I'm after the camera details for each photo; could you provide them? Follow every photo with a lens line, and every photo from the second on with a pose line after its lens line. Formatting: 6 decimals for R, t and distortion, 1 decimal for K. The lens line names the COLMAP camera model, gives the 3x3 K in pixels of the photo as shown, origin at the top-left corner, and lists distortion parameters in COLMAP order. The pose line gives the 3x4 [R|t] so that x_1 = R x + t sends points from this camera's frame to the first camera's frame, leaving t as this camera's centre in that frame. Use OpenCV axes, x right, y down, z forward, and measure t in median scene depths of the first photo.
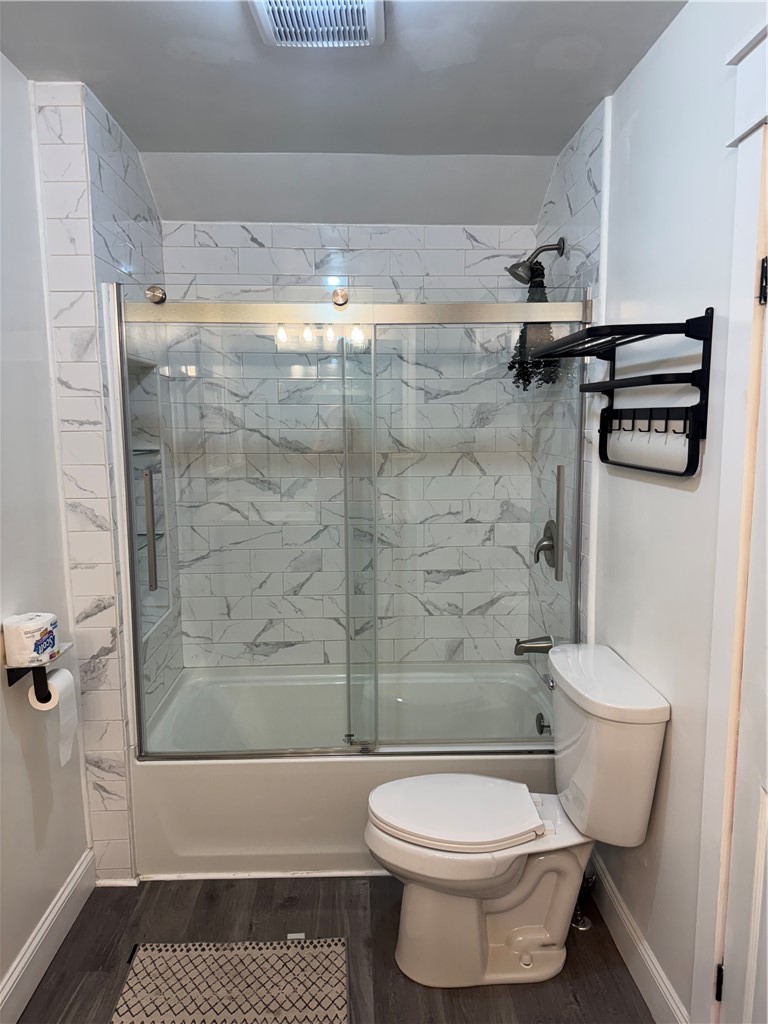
lens RADIAL K [[722.4, 0, 387.6], [0, 722.4, 514.9], [0, 0, 1]] dist [0.023727, -0.005897]
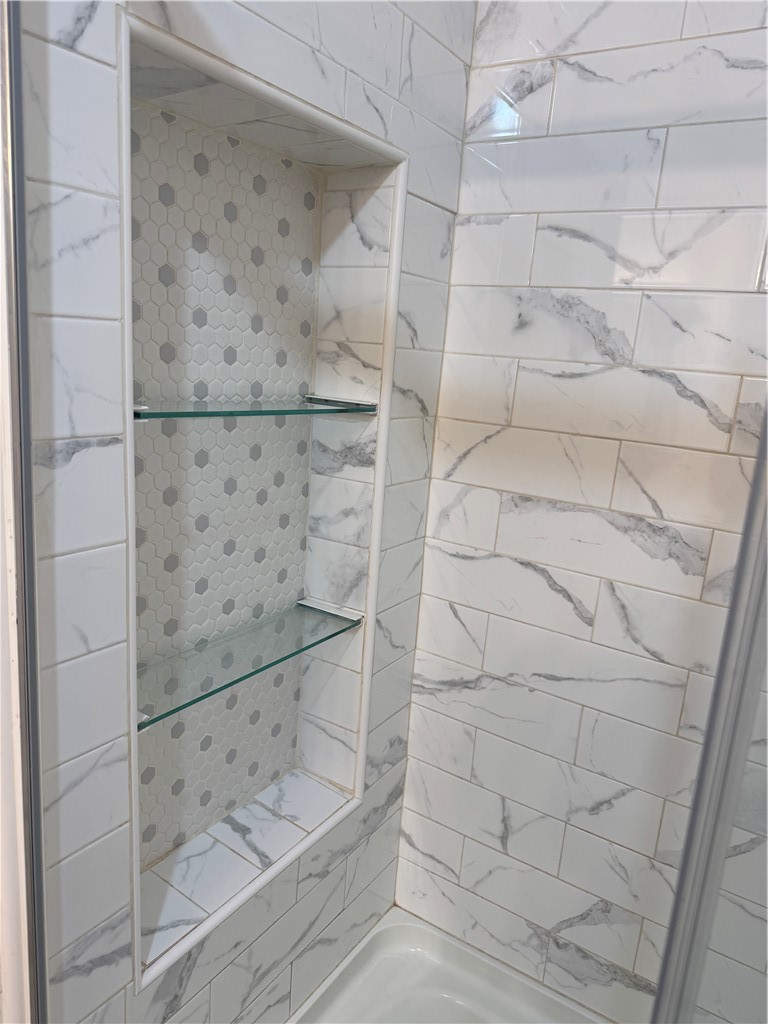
lens RADIAL K [[722.4, 0, 387.3], [0, 722.4, 521.9], [0, 0, 1]] dist [0.023727, -0.005897]
pose [[0.808029, 0.197250, -0.555141, -0.087157], [-0.143791, 0.979819, 0.138851, -0.078298], [0.571326, -0.032372, 0.820084, 0.655146]]
